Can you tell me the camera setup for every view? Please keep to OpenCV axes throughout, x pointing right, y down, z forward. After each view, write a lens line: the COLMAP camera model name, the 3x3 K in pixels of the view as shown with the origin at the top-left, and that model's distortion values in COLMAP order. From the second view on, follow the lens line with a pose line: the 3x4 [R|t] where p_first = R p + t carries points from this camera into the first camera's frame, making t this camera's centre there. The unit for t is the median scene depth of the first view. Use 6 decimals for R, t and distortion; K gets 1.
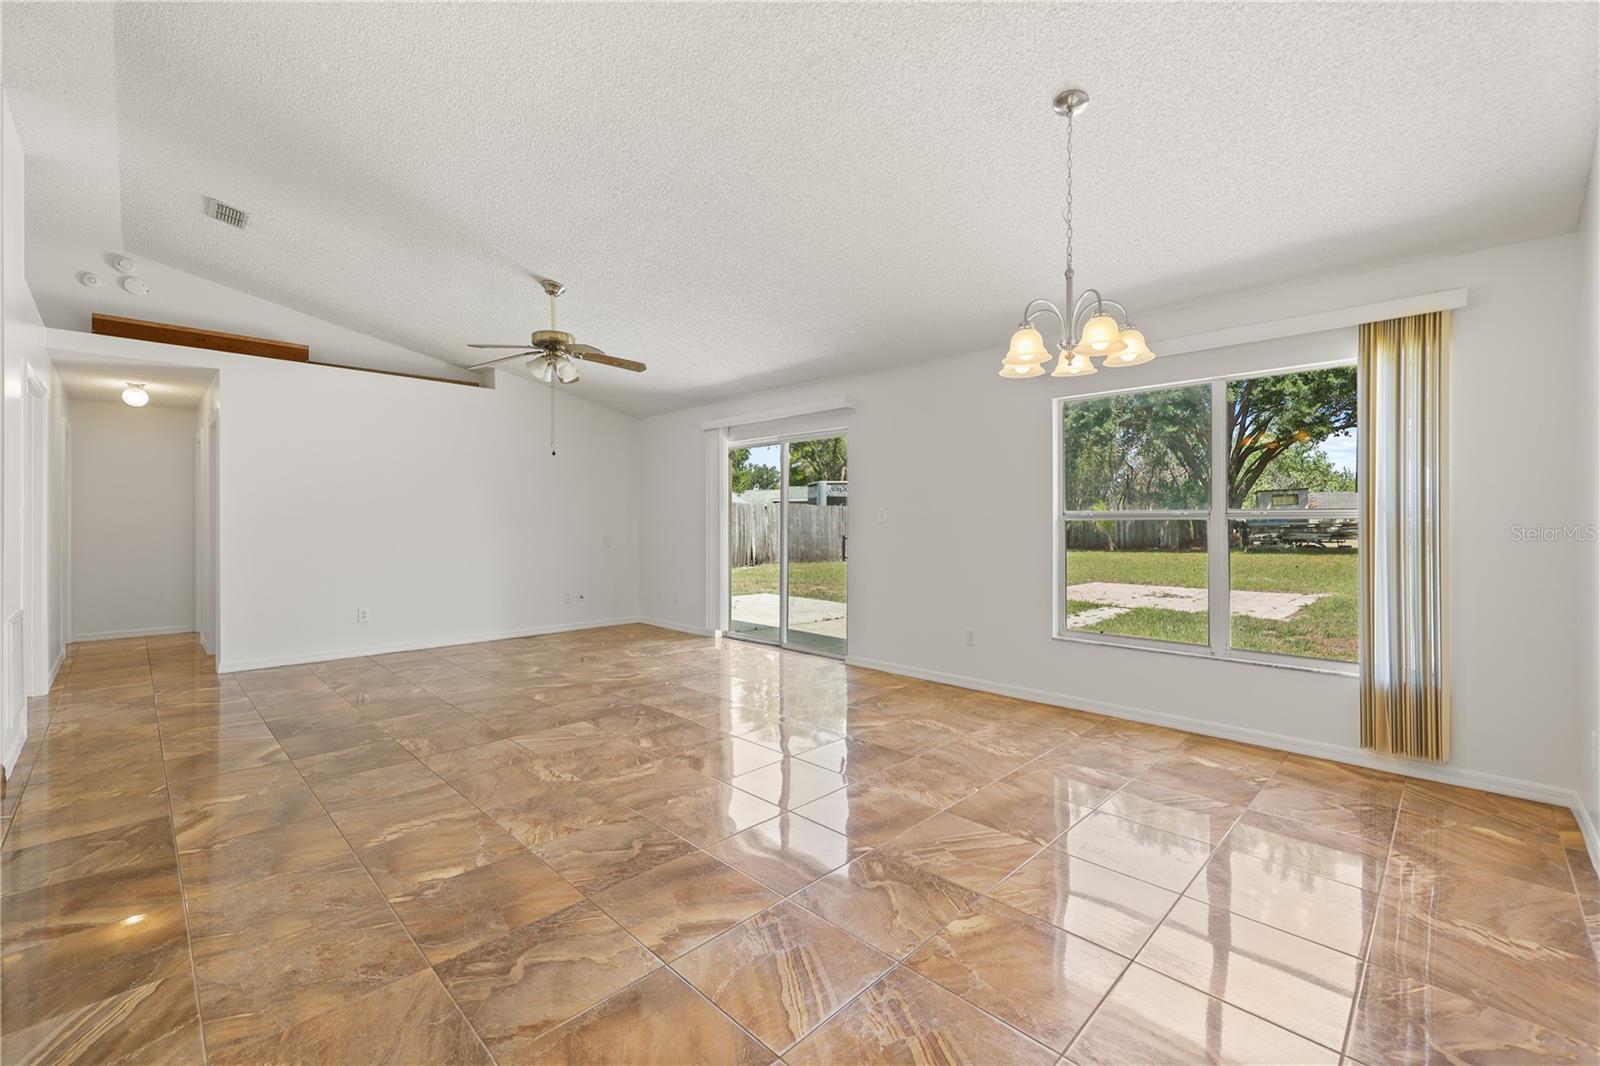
lens RADIAL K [[665.0, 0, 790.2], [0, 665.0, 523.2], [0, 0, 1]] dist [0.002748, -0.000015]
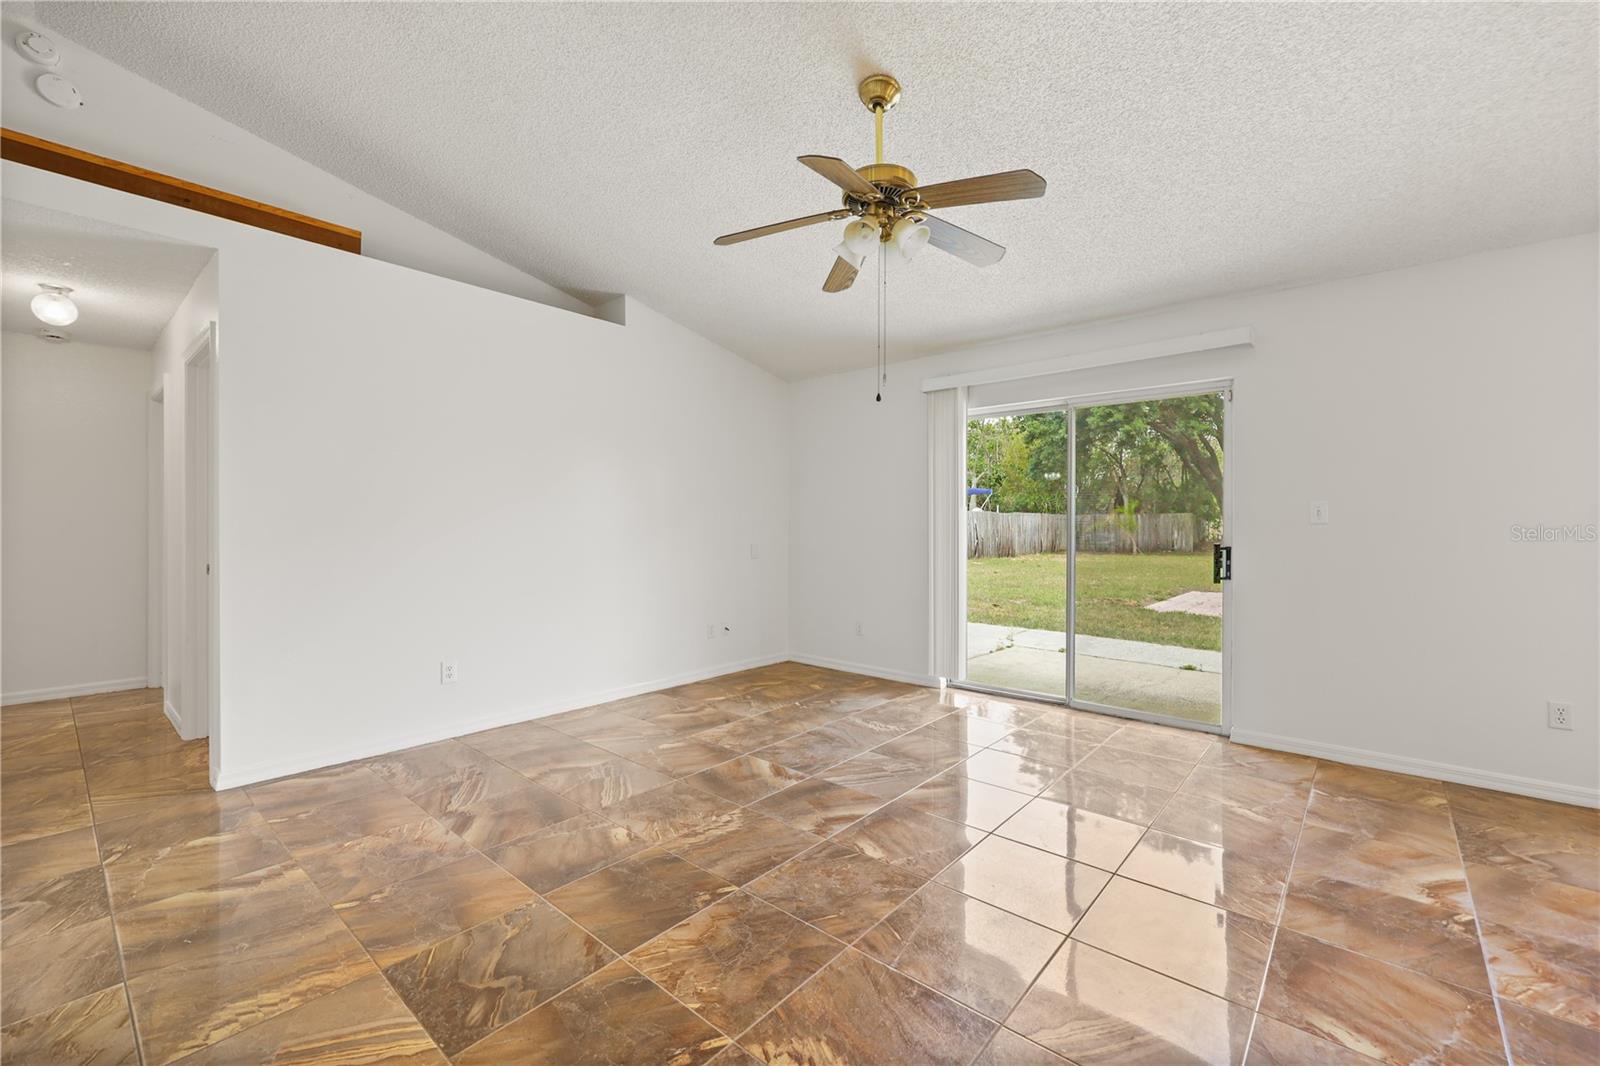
lens RADIAL K [[655.7, 0, 797.1], [0, 655.7, 530.6], [0, 0, 1]] dist [-0.003166, 0.000082]
pose [[0.997275, 0.001066, 0.073767, -0.319494], [-0.001717, 0.999960, 0.008767, -0.000490], [-0.073755, -0.008870, 0.997237, 0.322487]]
